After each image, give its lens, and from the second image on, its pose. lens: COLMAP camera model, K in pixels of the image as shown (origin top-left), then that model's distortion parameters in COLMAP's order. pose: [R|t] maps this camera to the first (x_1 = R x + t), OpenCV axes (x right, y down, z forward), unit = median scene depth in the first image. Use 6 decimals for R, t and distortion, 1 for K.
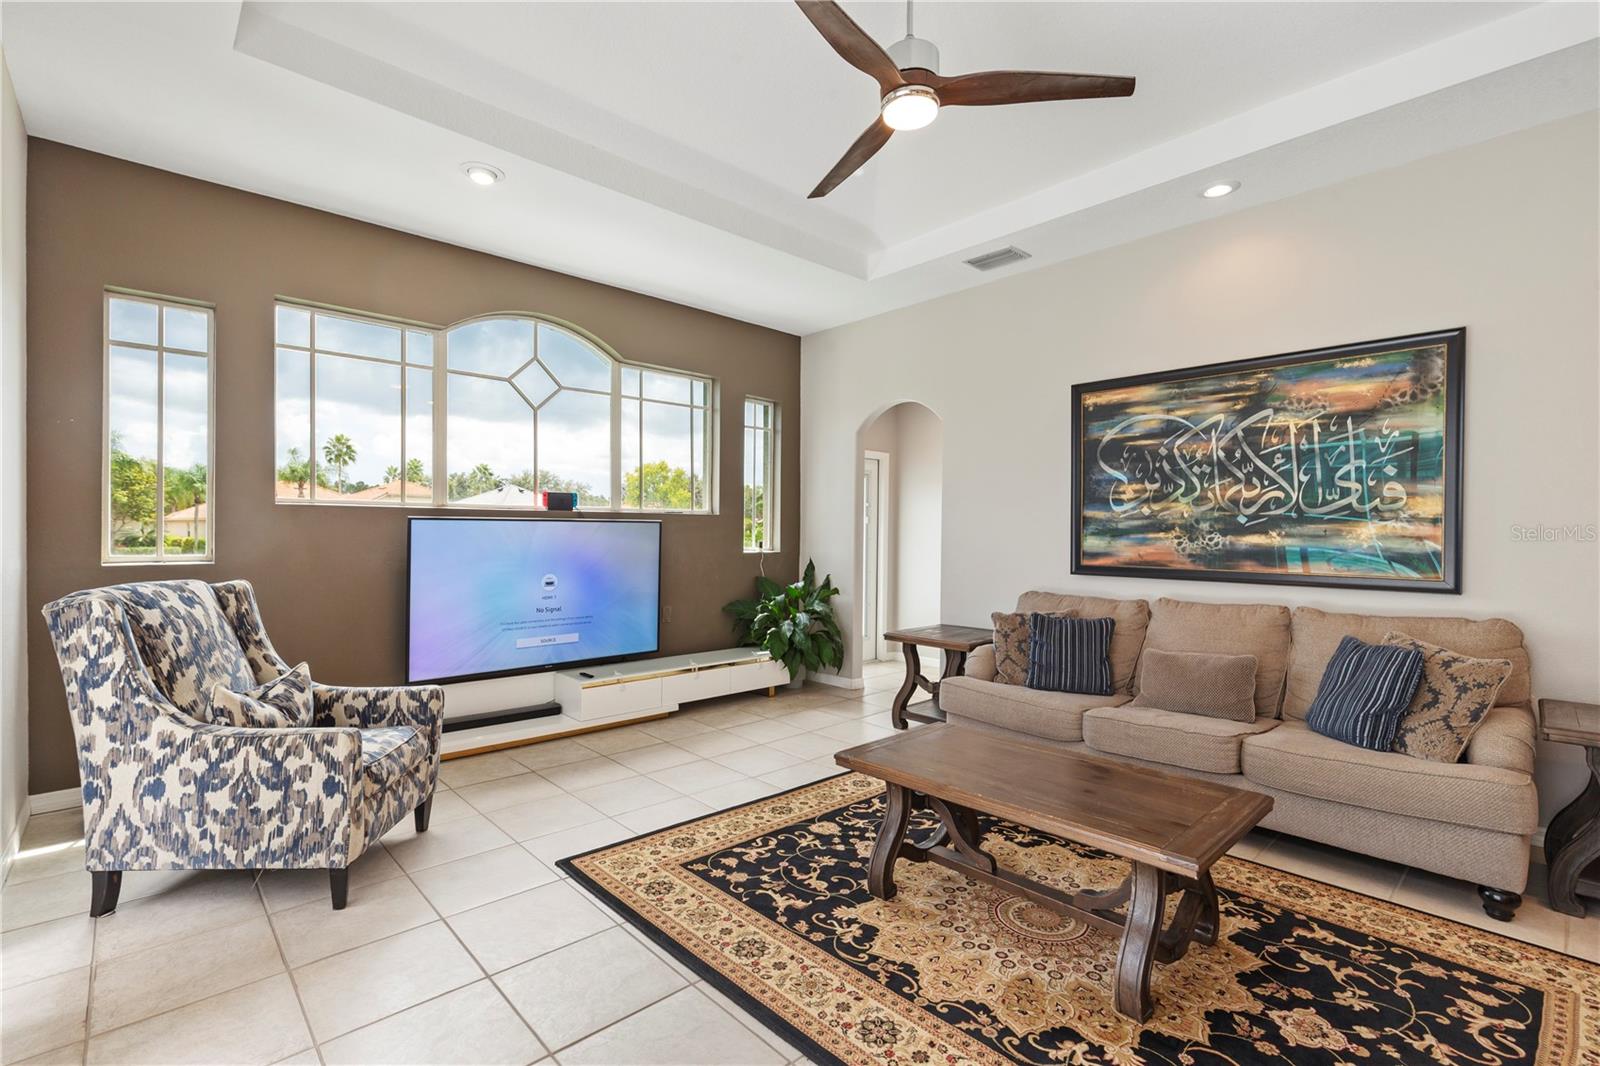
lens RADIAL K [[728.1, 0, 790.7], [0, 728.1, 536.3], [0, 0, 1]] dist [0.009056, -0.001884]
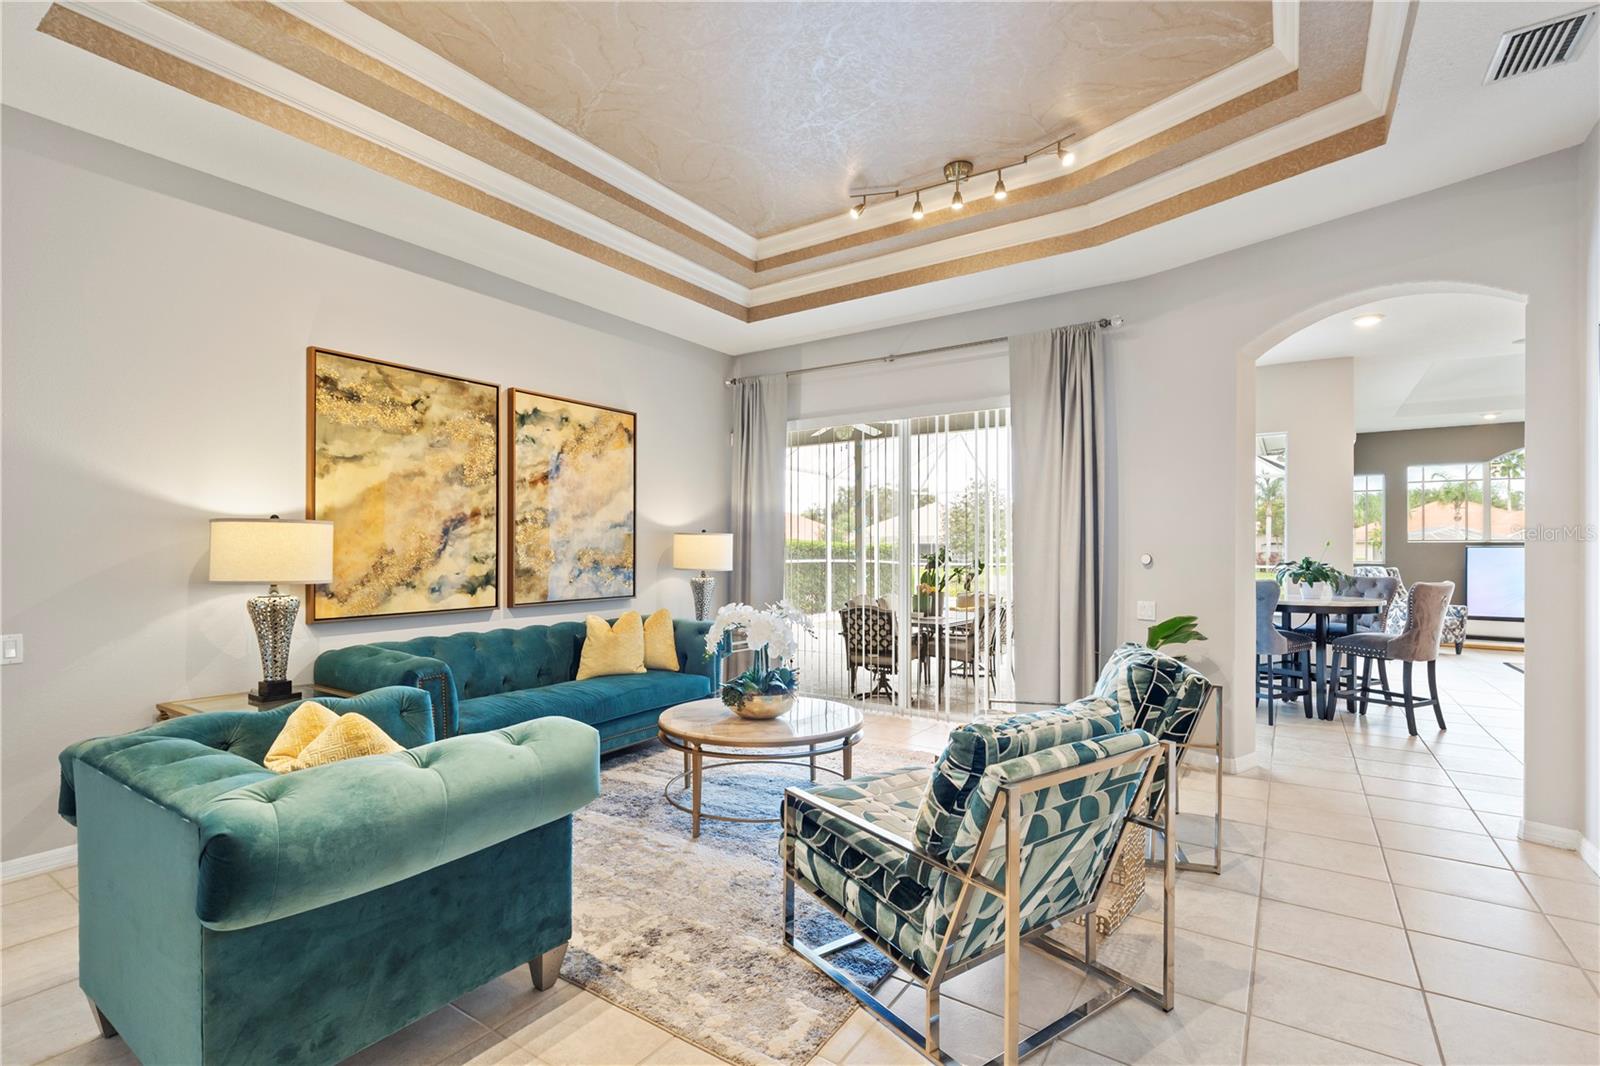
lens RADIAL K [[728.1, 0, 770.2], [0, 728.1, 546.4], [0, 0, 1]] dist [0.009056, -0.001884]
pose [[0.220547, -0.008297, -0.975341, 1.696678], [-0.008038, 0.999914, -0.010324, 0.025130], [0.975343, 0.010117, 0.220461, -2.255283]]
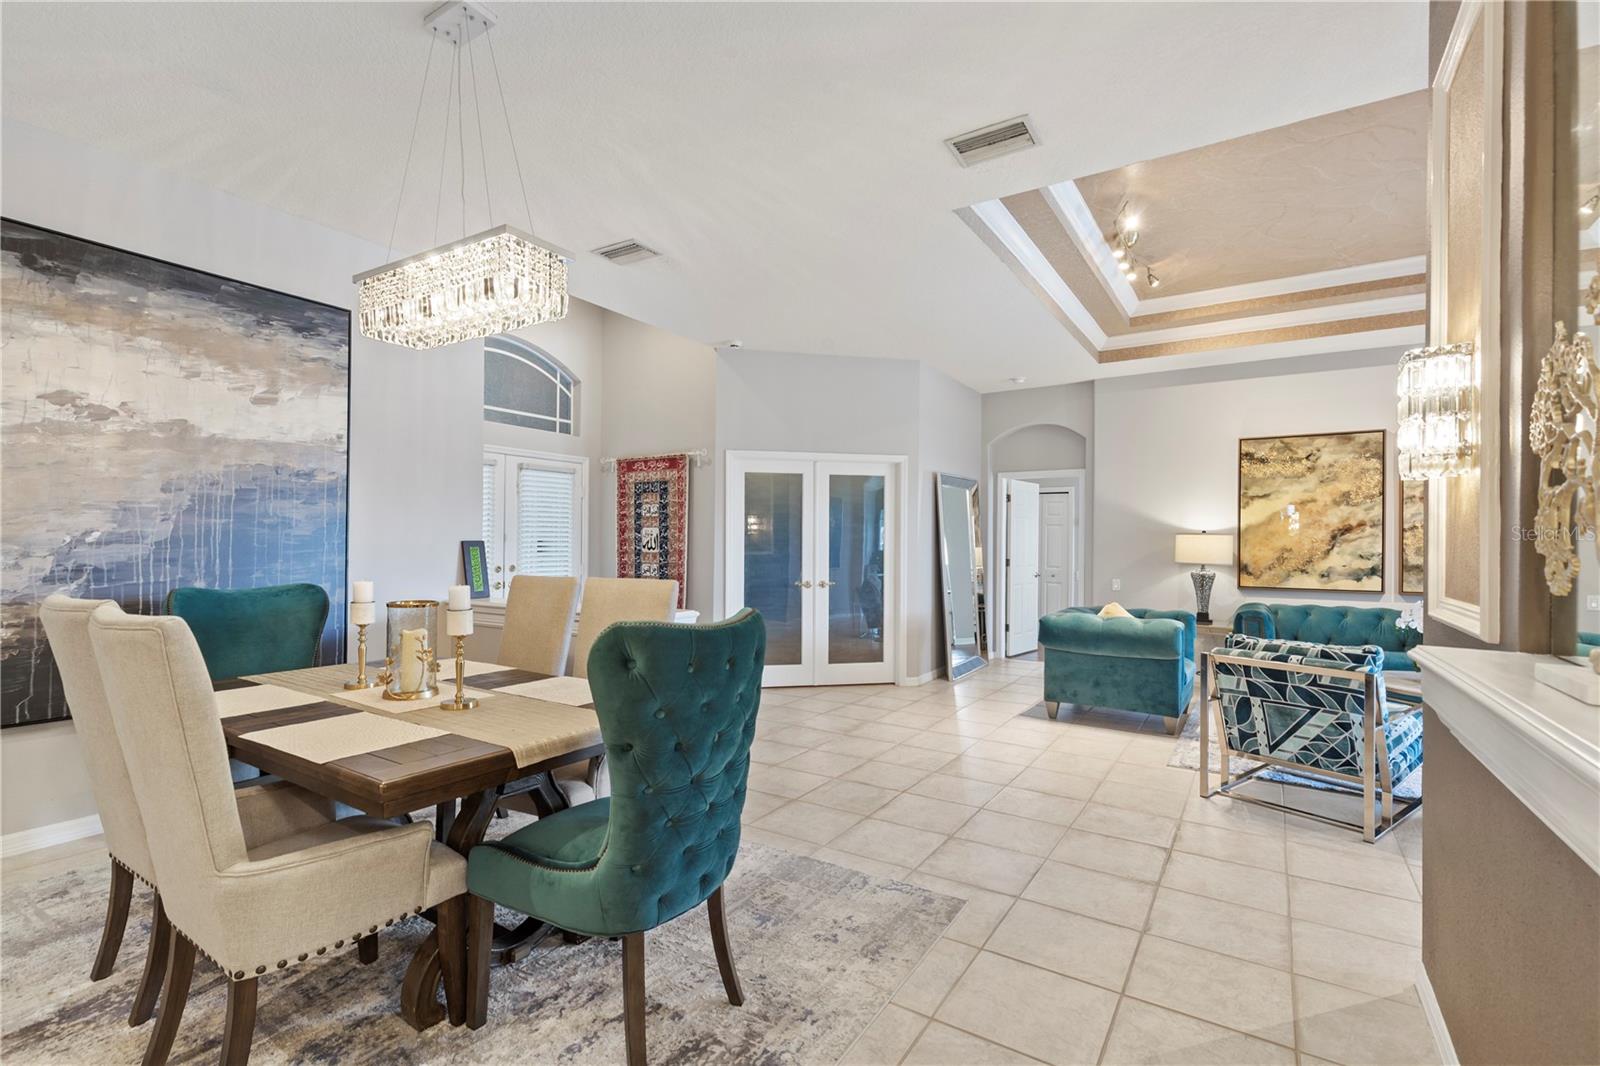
lens RADIAL K [[728.1, 0, 809.4], [0, 728.1, 539.6], [0, 0, 1]] dist [0.009056, -0.001884]
pose [[-0.960804, -0.020312, -0.276482, 2.202291], [-0.021042, 0.999779, -0.000324, 0.025966], [0.276428, 0.005506, -0.961019, -1.005629]]
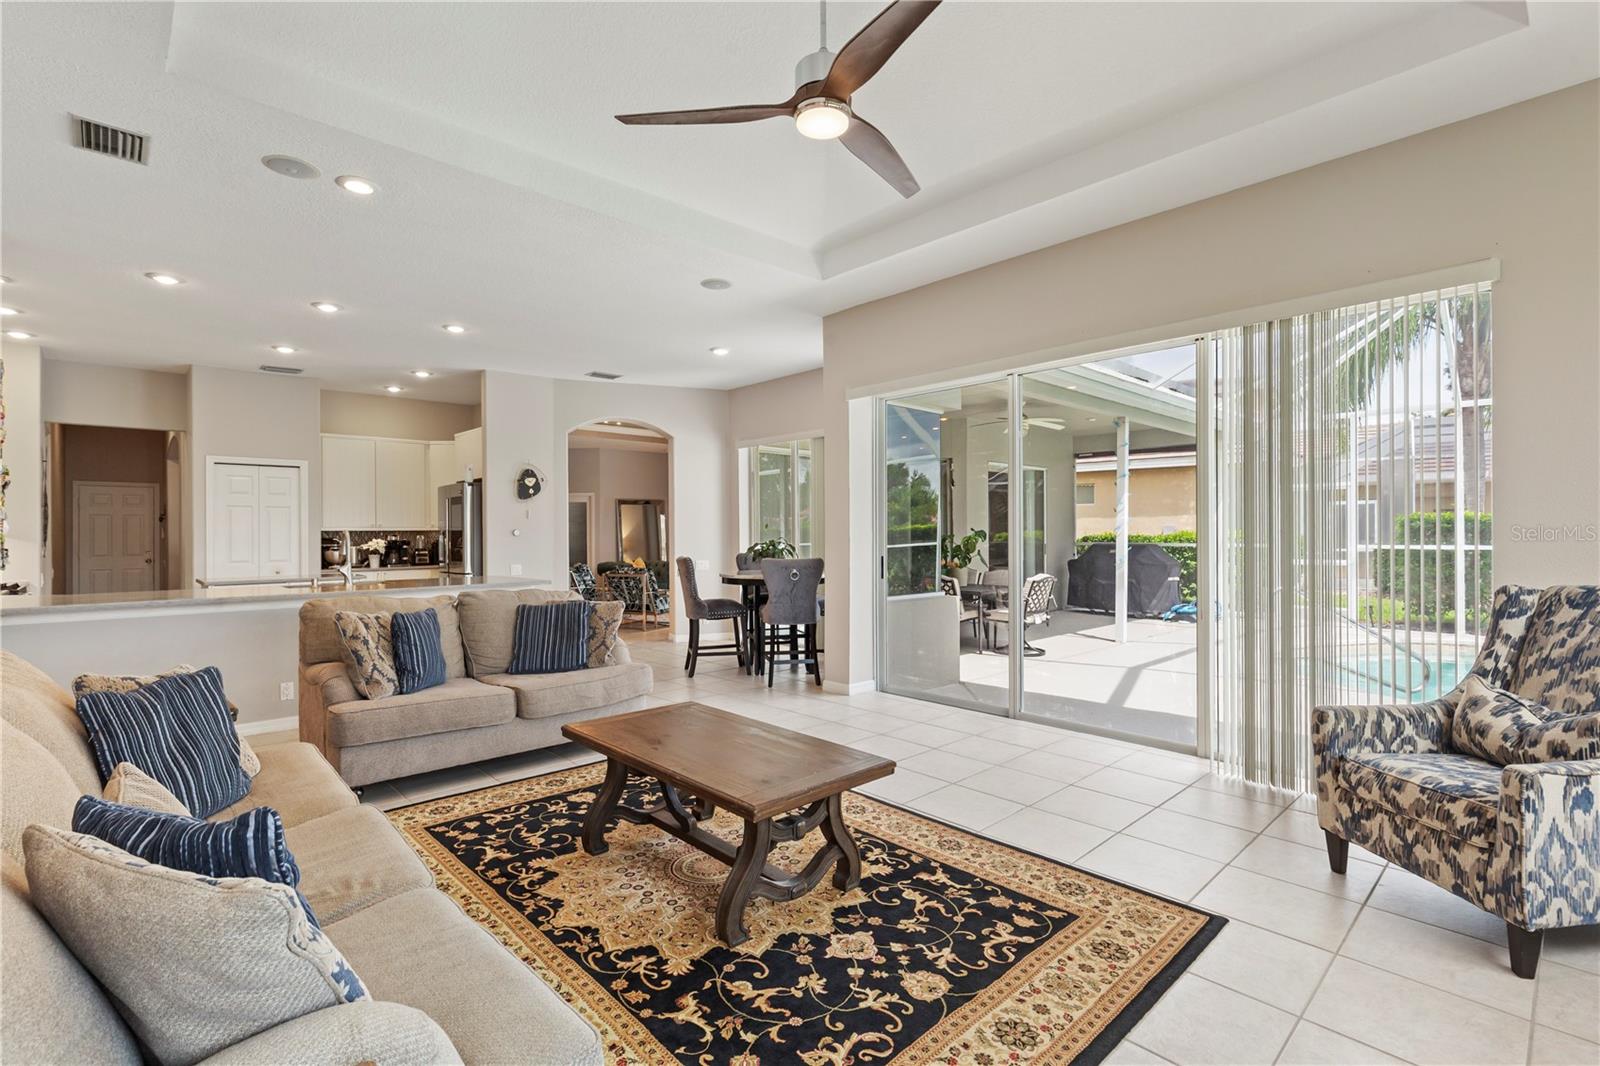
lens RADIAL K [[728.1, 0, 806.7], [0, 728.1, 537.5], [0, 0, 1]] dist [0.009056, -0.001884]
pose [[-0.999668, -0.003646, -0.025505, 0.161244], [-0.003937, 0.999928, 0.011345, -0.004852], [0.025462, 0.011442, -0.999610, 1.550076]]
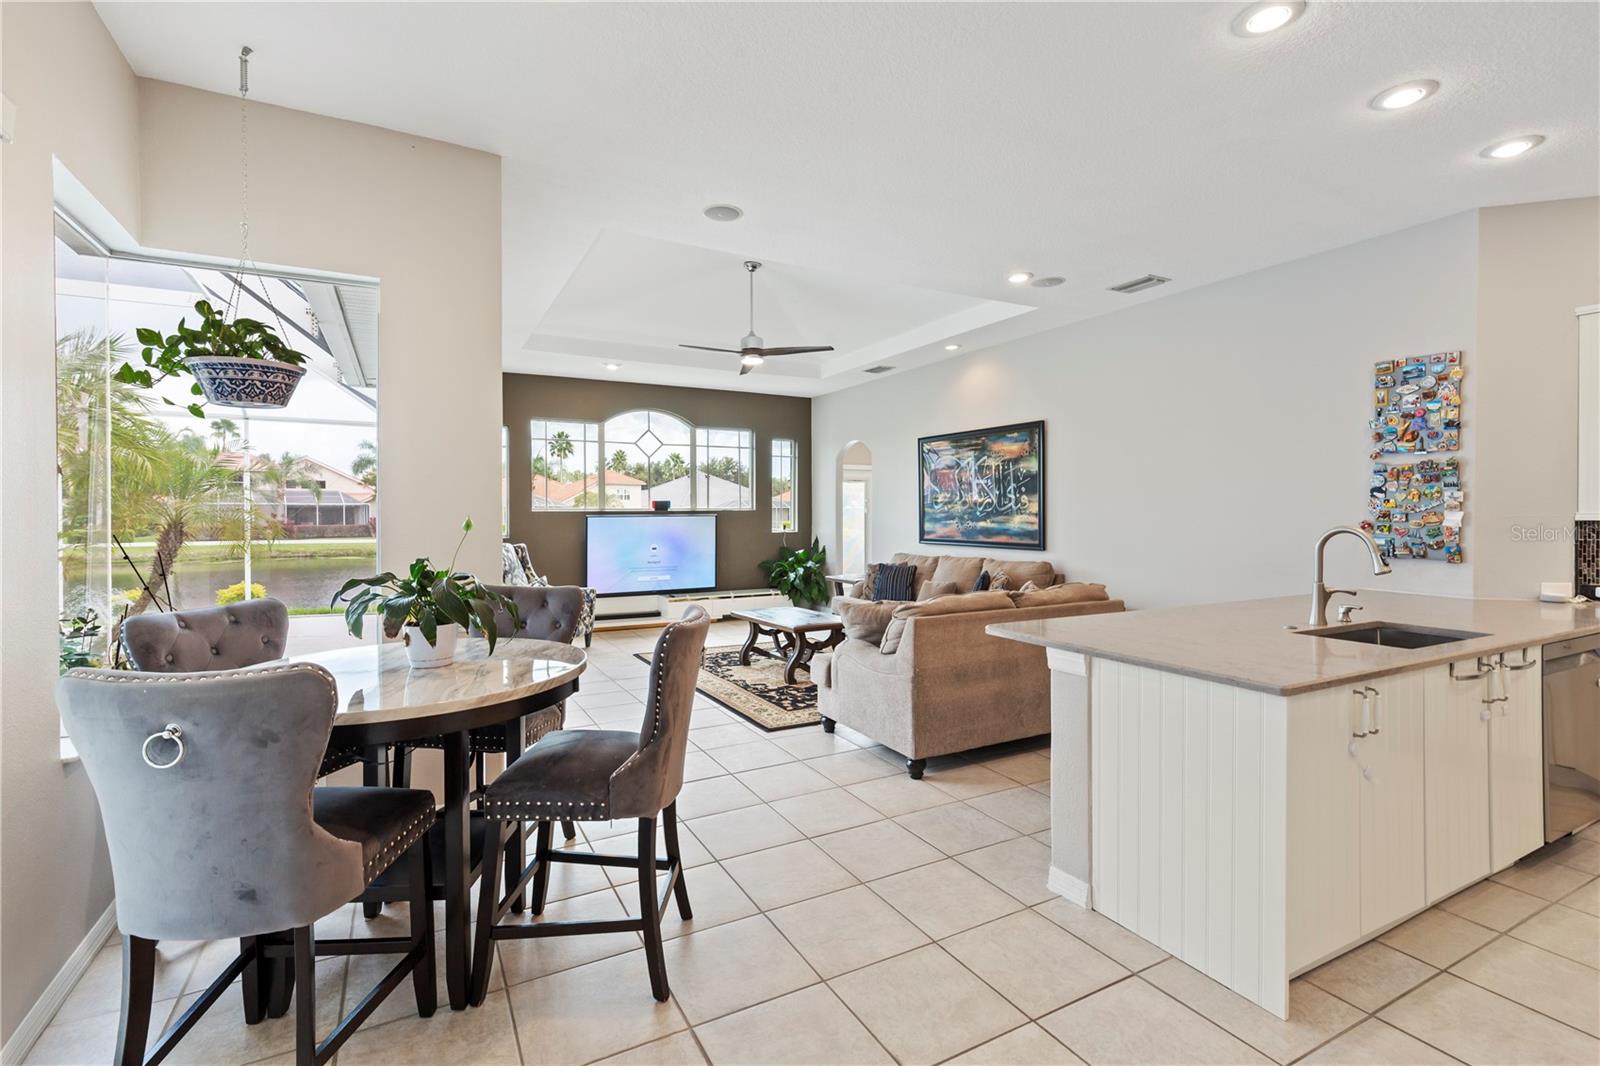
lens RADIAL K [[728.1, 0, 785.9], [0, 728.1, 517.3], [0, 0, 1]] dist [0.009056, -0.001884]
pose [[0.967599, -0.009187, -0.252323, 0.695535], [0.008944, 0.999958, -0.002114, -0.015351], [0.252332, -0.000211, 0.967641, -1.097744]]
